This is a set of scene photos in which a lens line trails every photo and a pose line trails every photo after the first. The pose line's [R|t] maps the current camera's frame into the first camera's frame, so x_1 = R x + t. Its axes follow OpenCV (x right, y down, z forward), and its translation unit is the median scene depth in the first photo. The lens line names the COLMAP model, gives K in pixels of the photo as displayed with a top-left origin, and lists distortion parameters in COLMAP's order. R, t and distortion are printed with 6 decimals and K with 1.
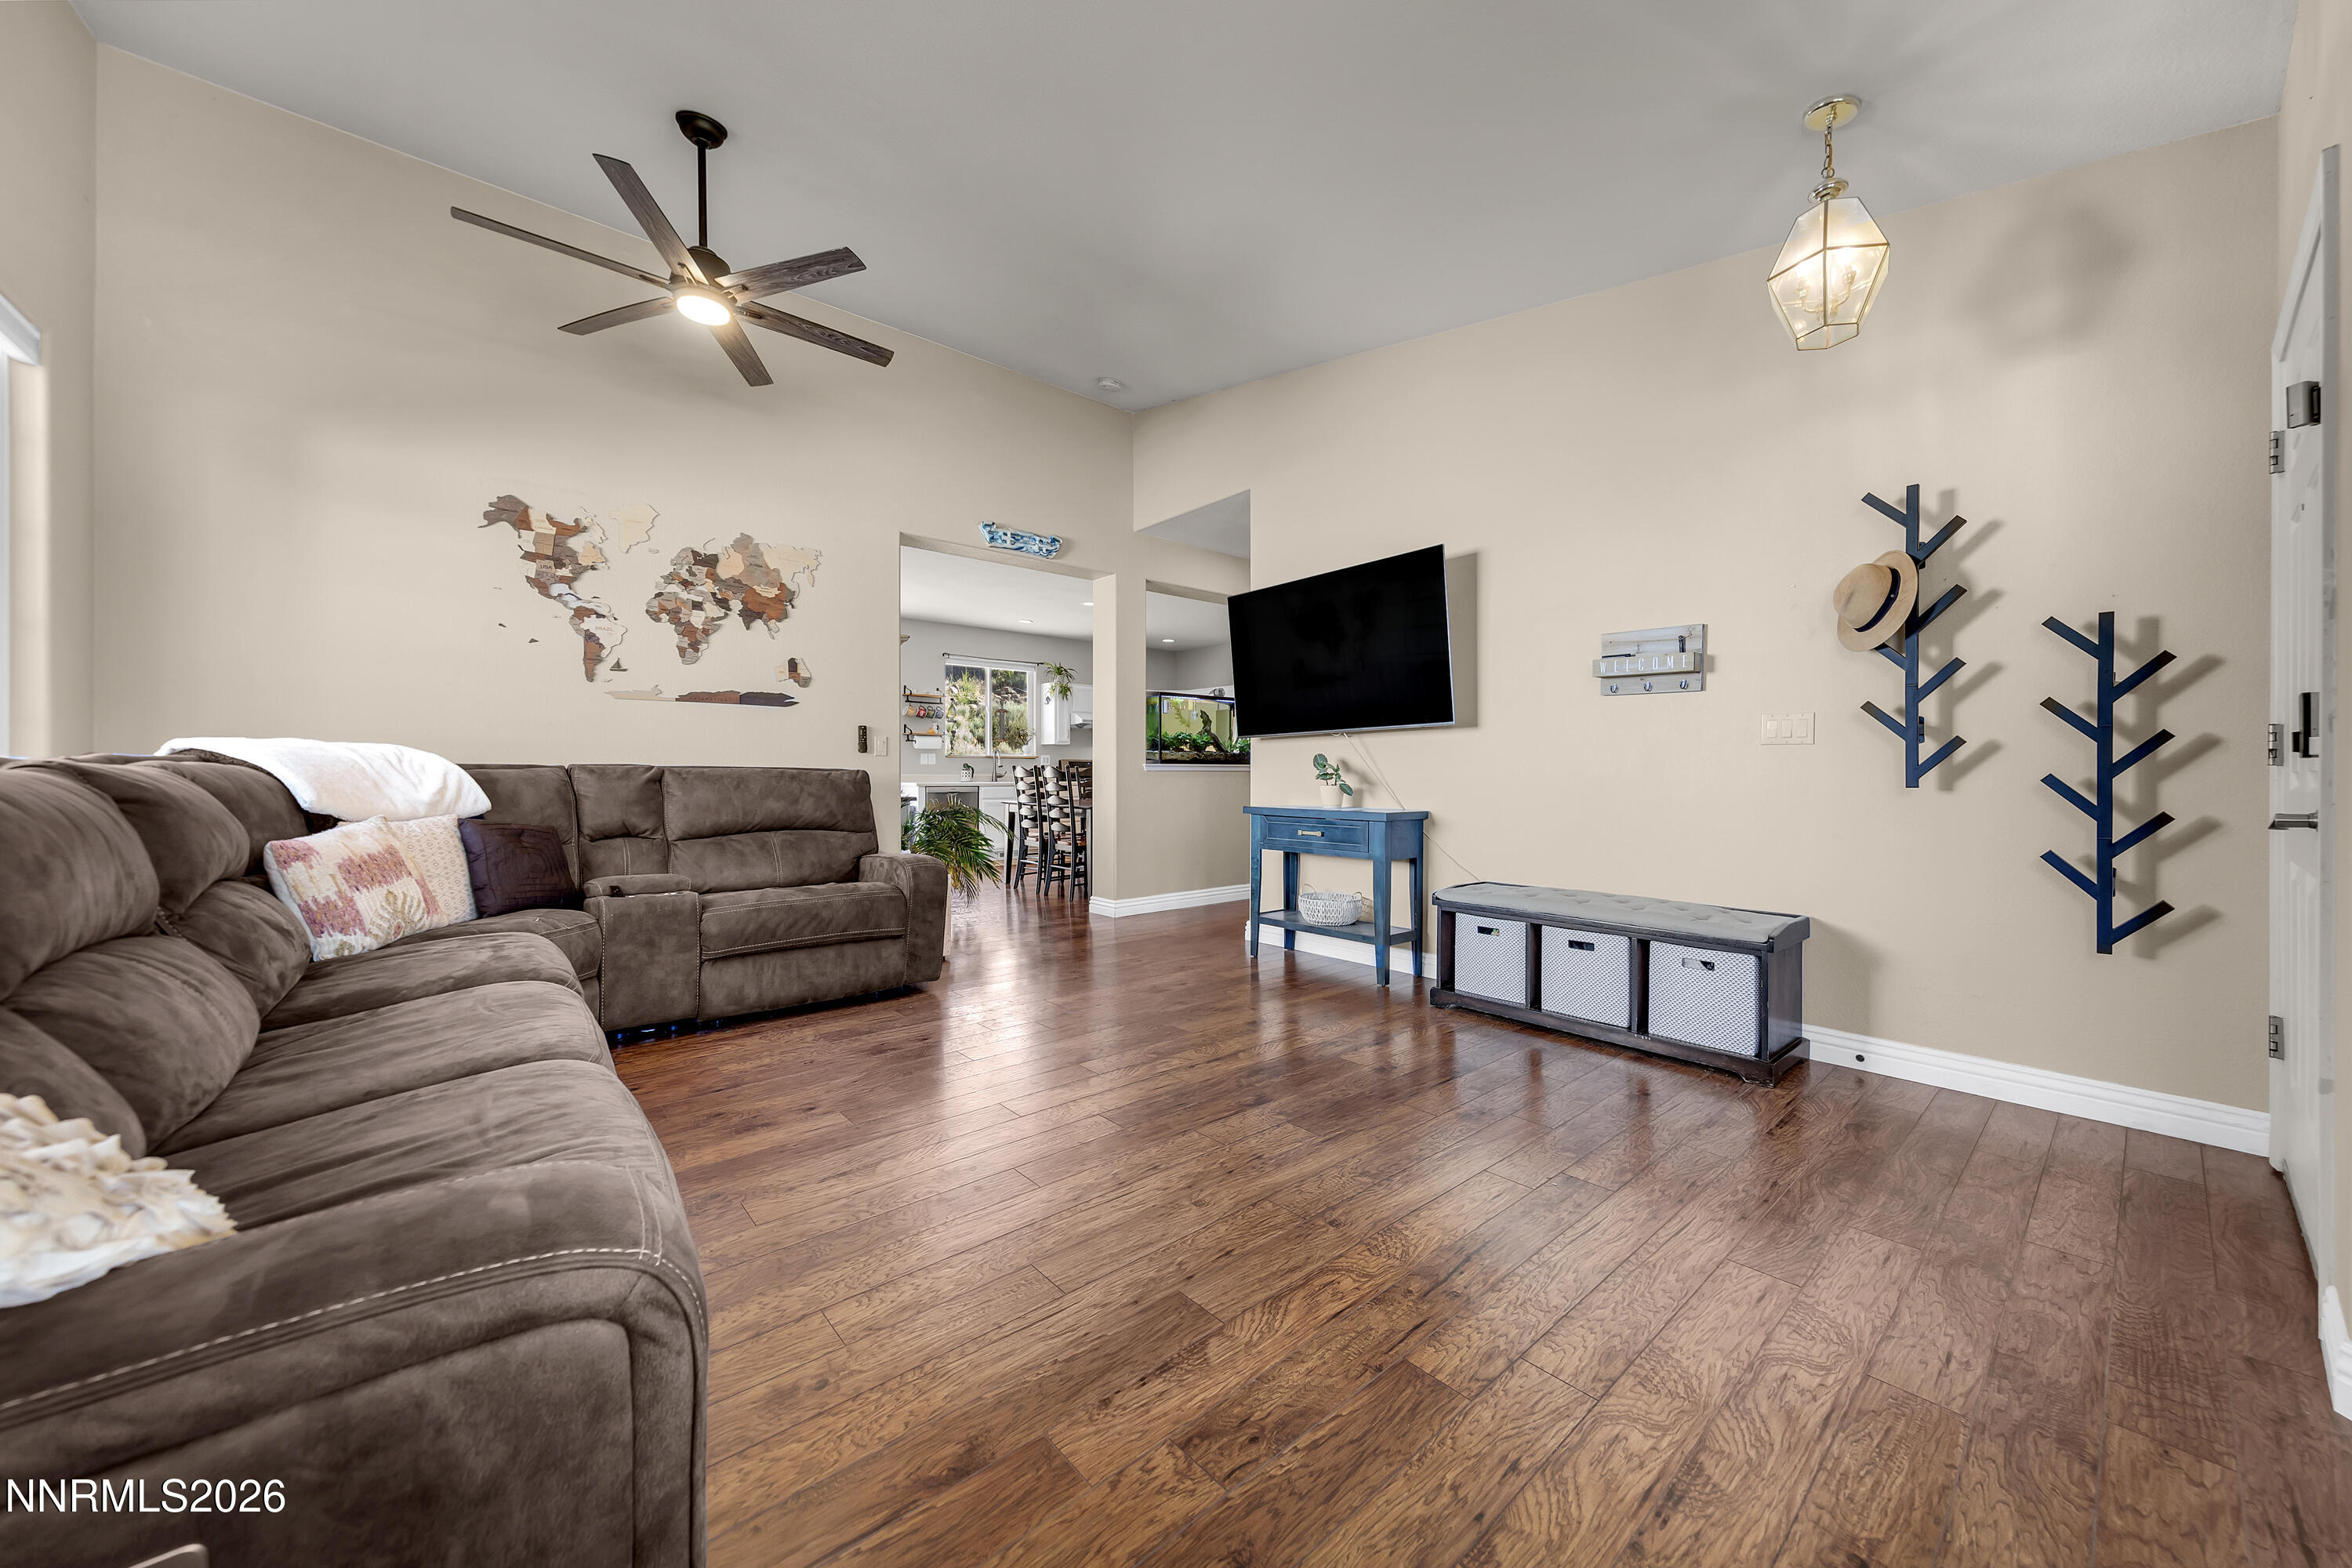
lens RADIAL K [[853.6, 0, 1176.0], [0, 853.6, 784.0], [0, 0, 1]] dist [0.009146, -0.000043]
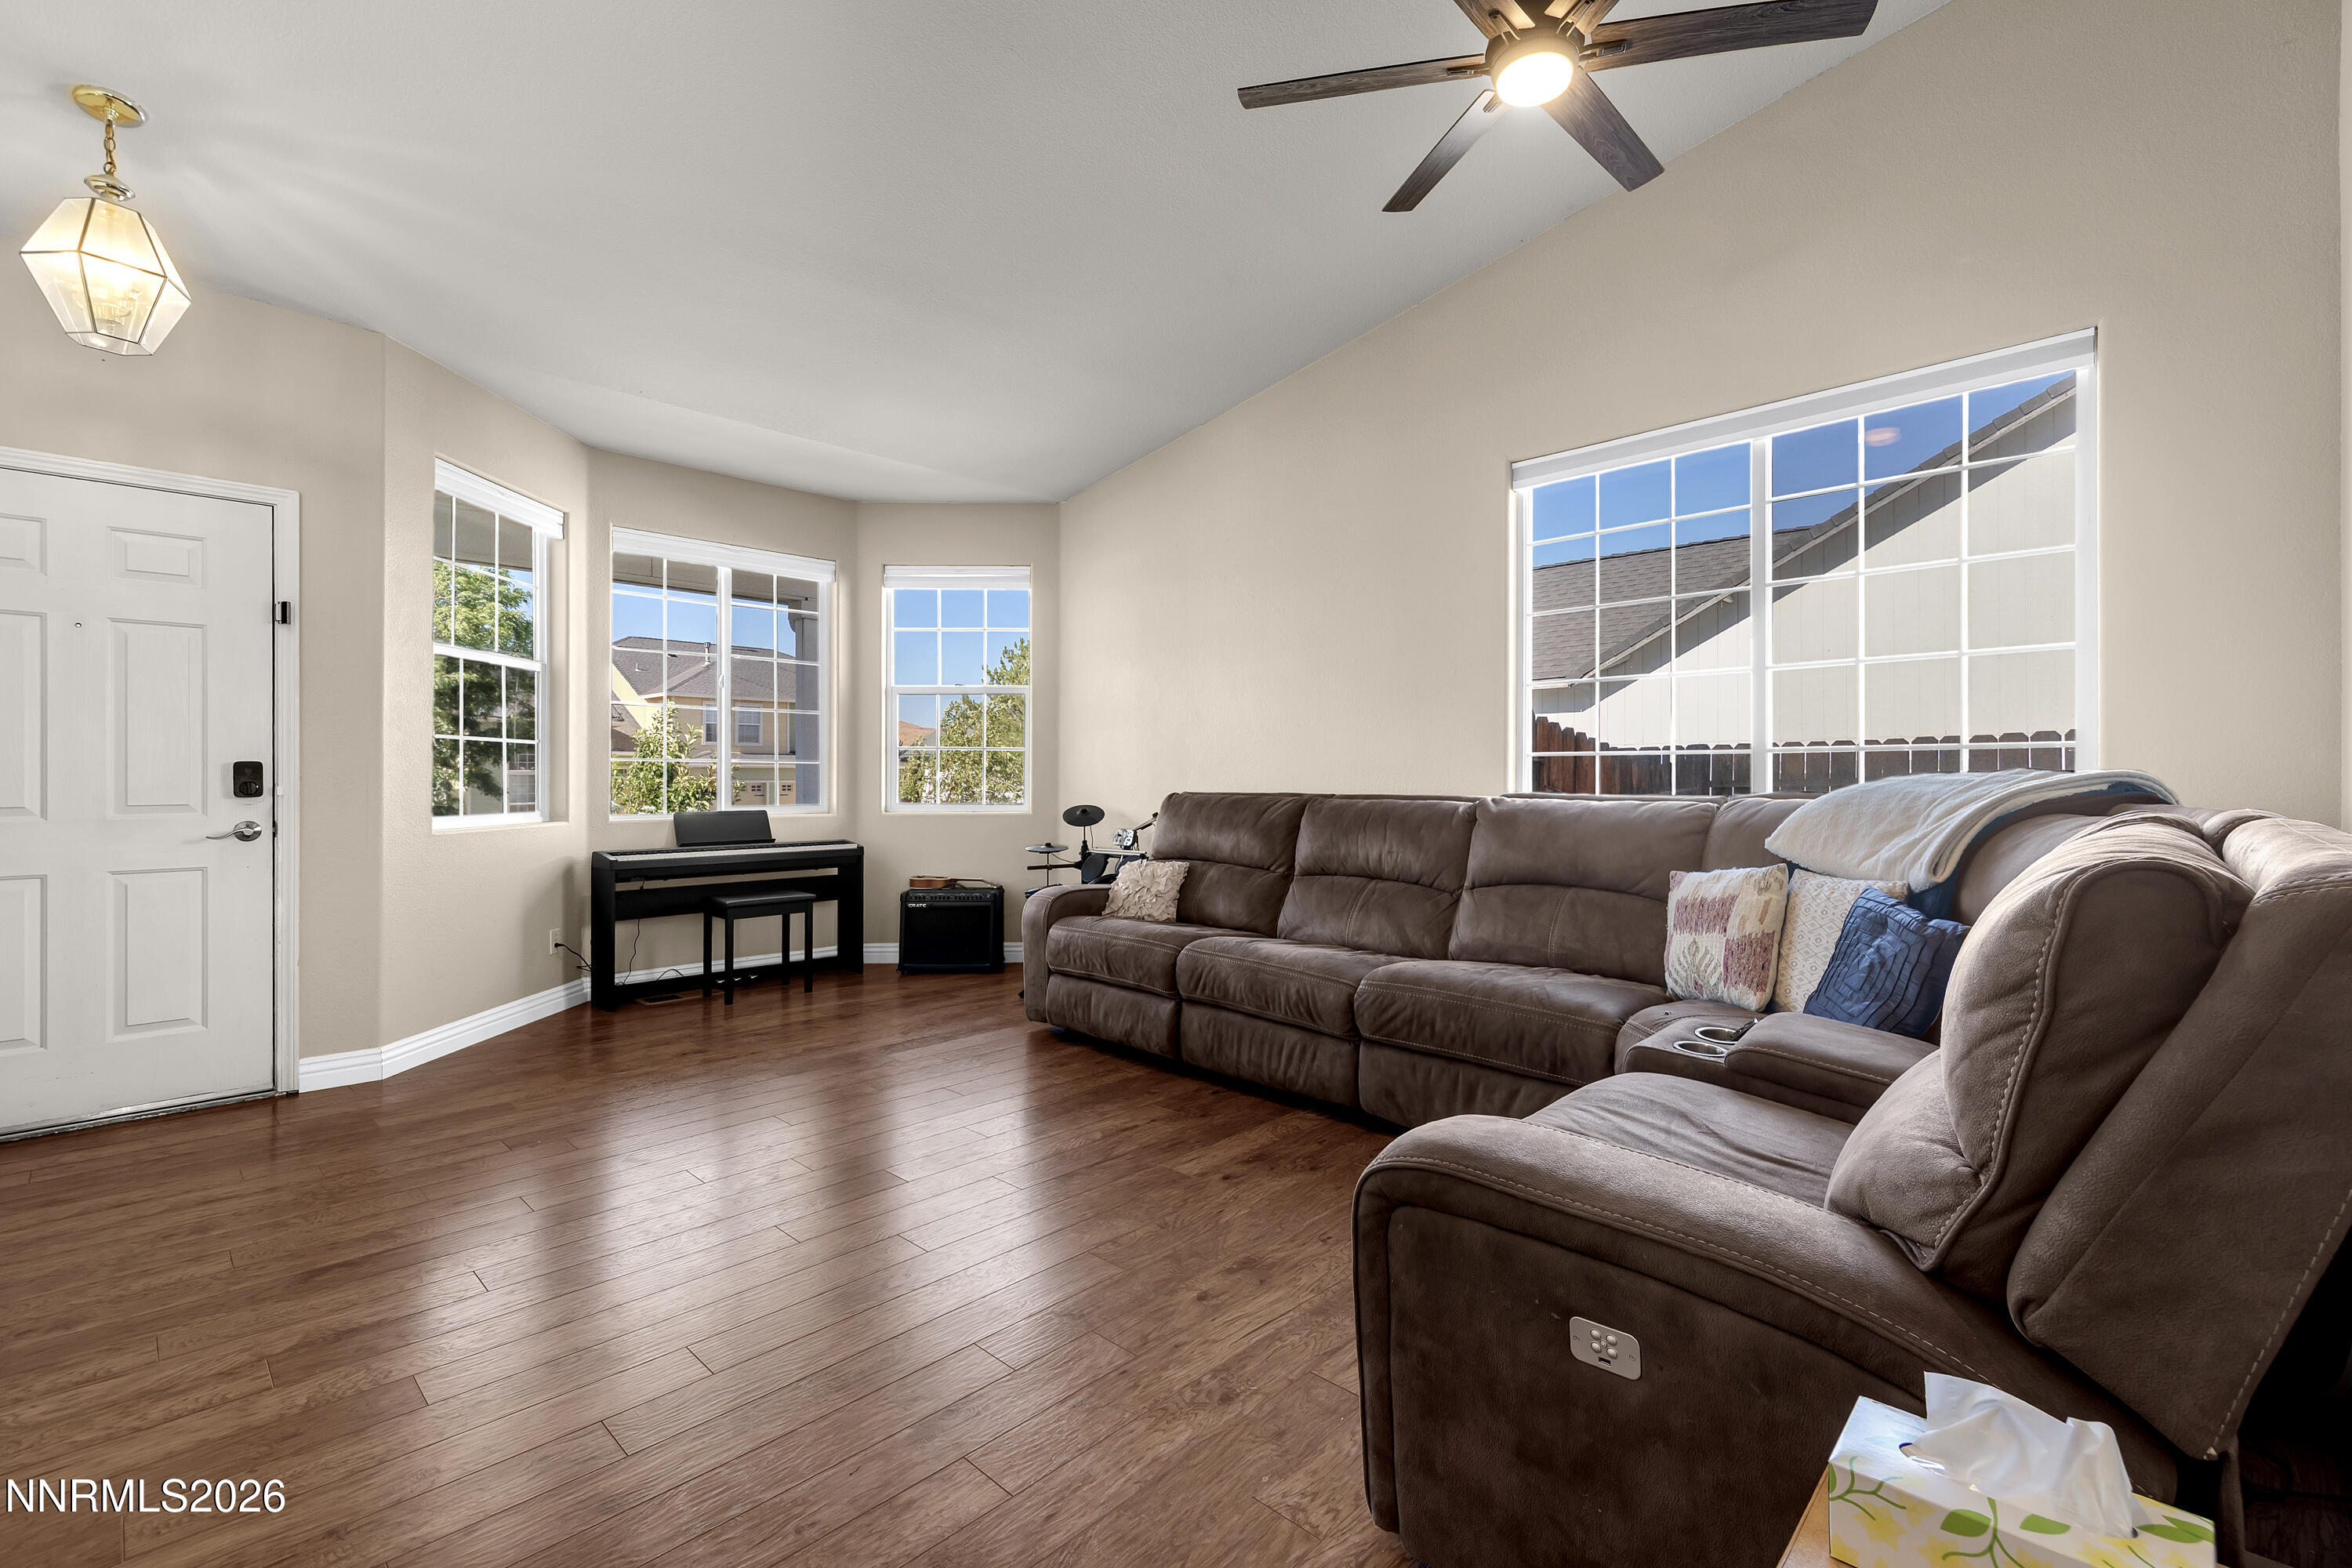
lens RADIAL K [[1035.4, 0, 1176.0], [0, 1035.4, 784.0], [0, 0, 1]] dist [0.002493, -0.000235]
pose [[-0.995225, -0.008555, -0.097237, -0.180136], [-0.009531, 0.999909, 0.009578, -0.031644], [0.097146, 0.010459, -0.995215, 1.425176]]
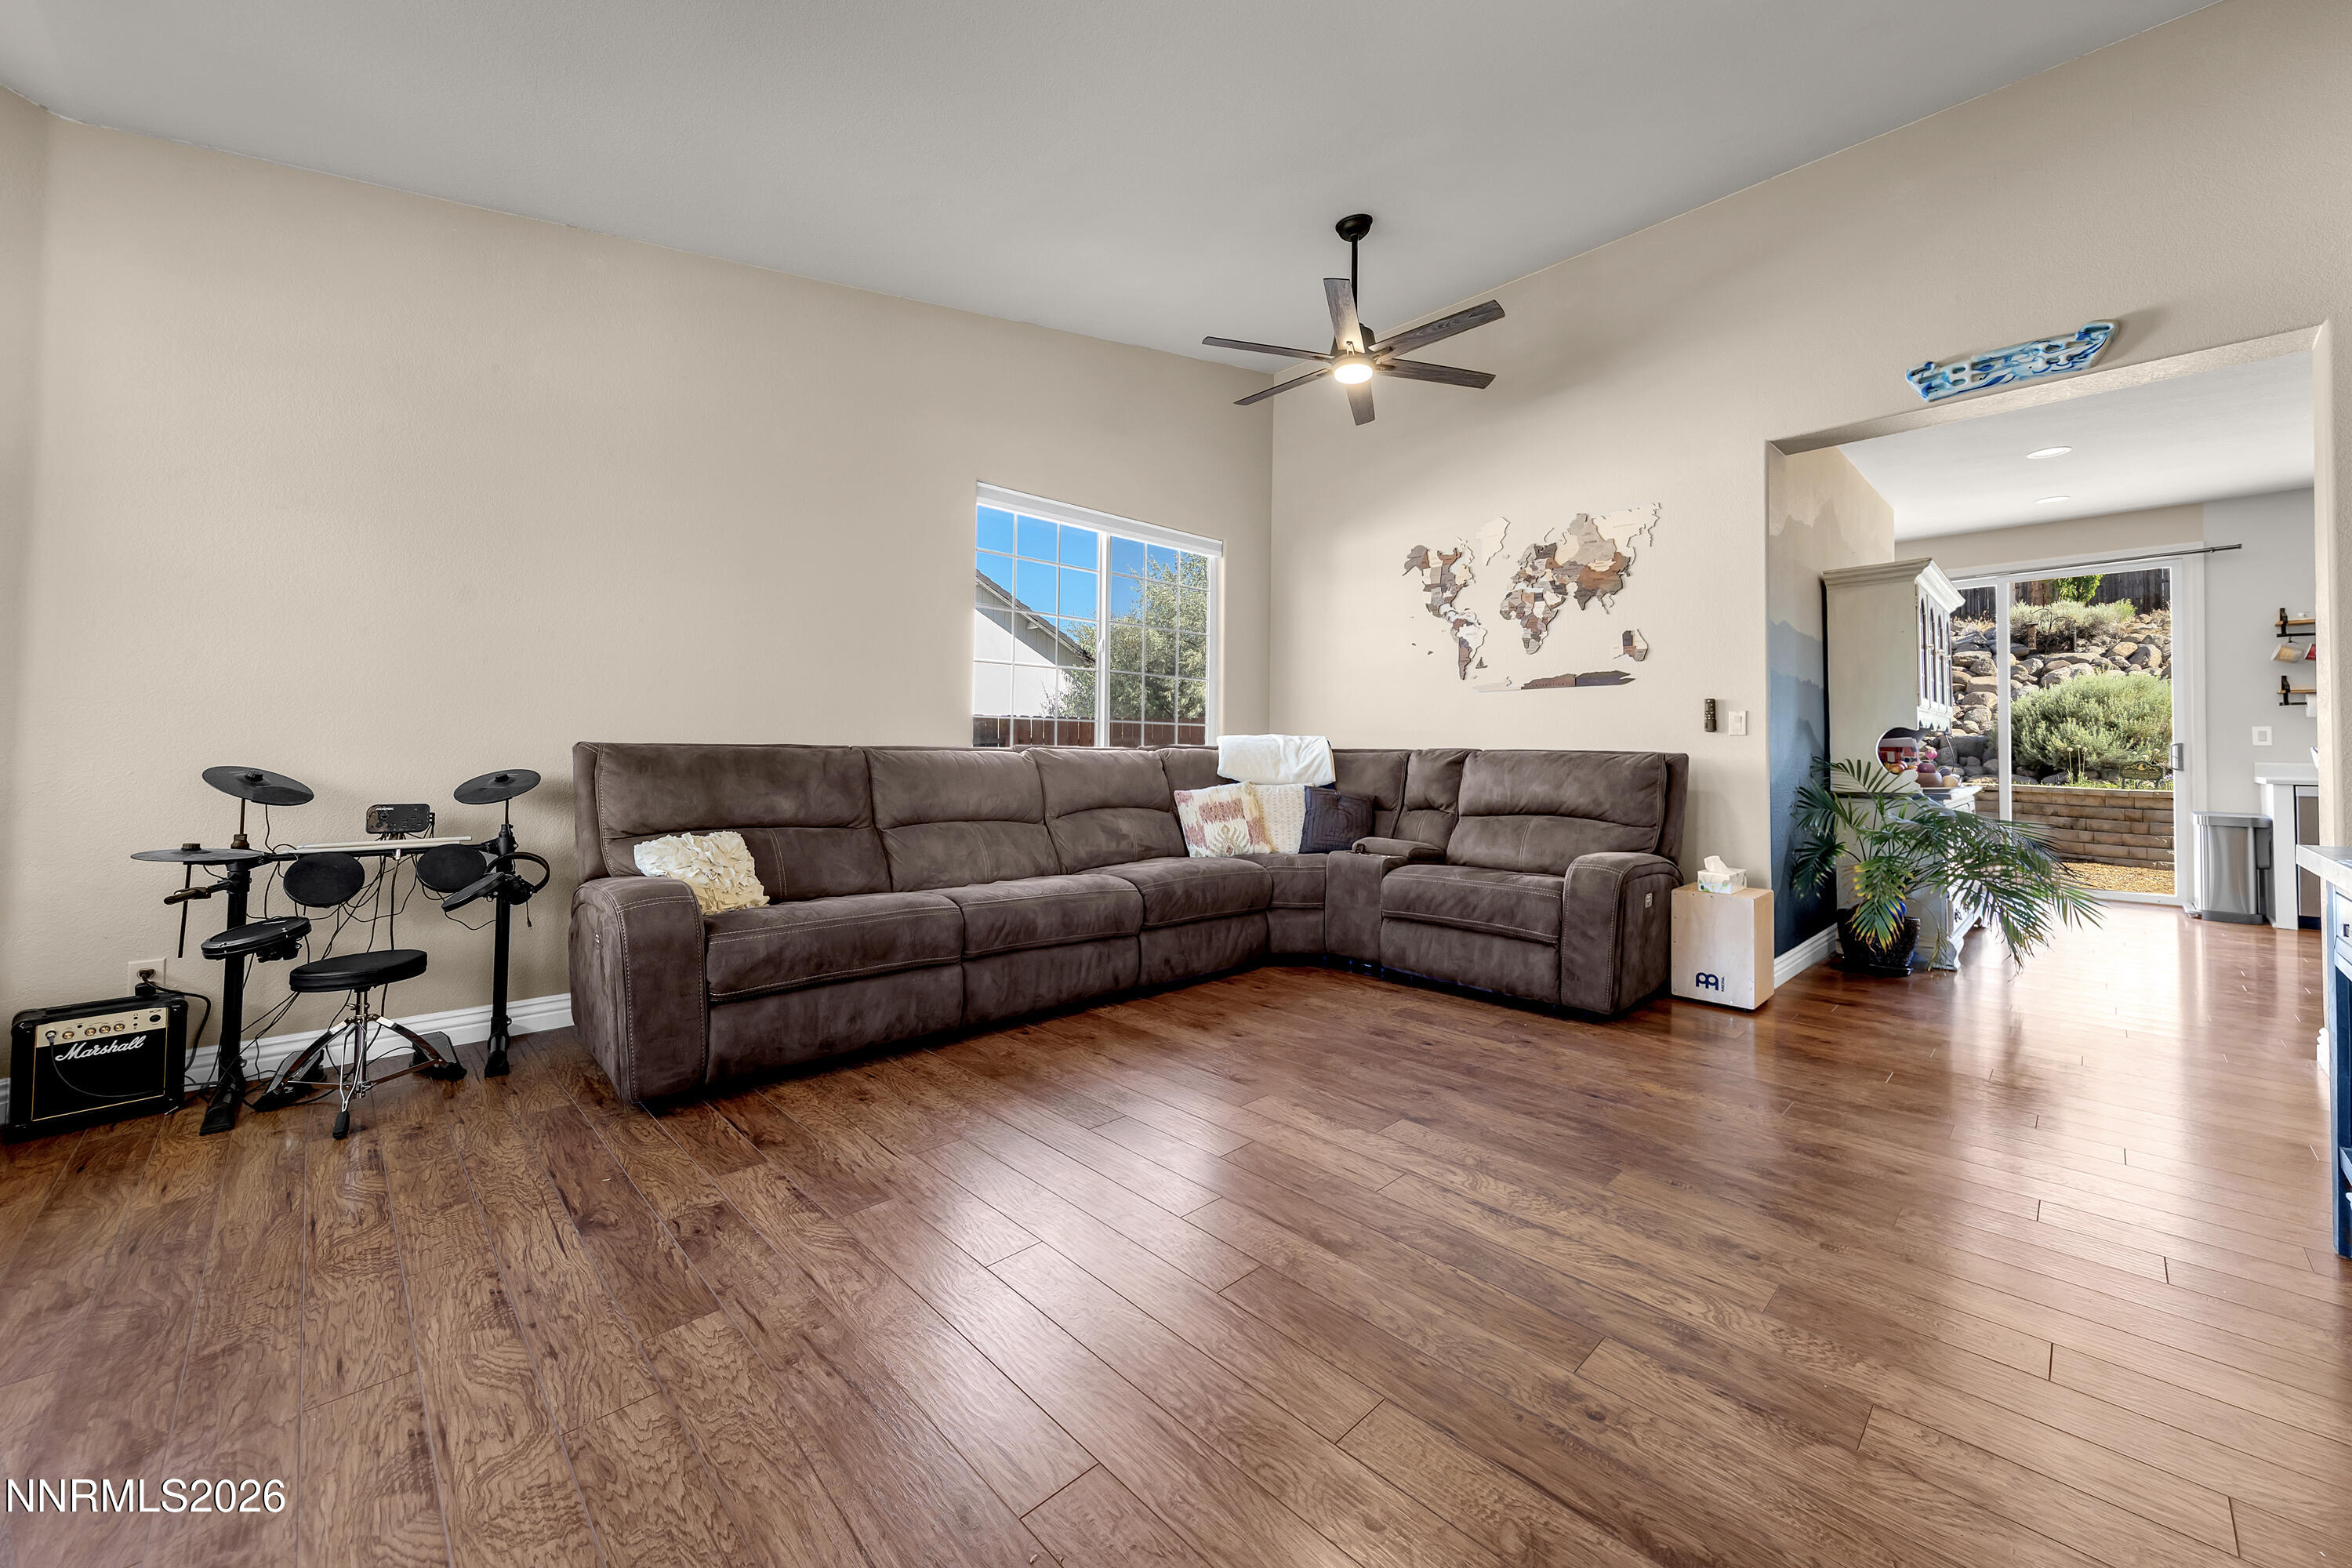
lens RADIAL K [[876.0, 0, 1207.2], [0, 876.0, 741.7], [0, 0, 1]] dist [0.007290, 0.000191]
pose [[0.073240, -0.014265, -0.997212, 0.547101], [-0.018099, 0.999714, -0.015630, -0.007360], [0.997150, 0.019193, 0.072961, 0.588588]]
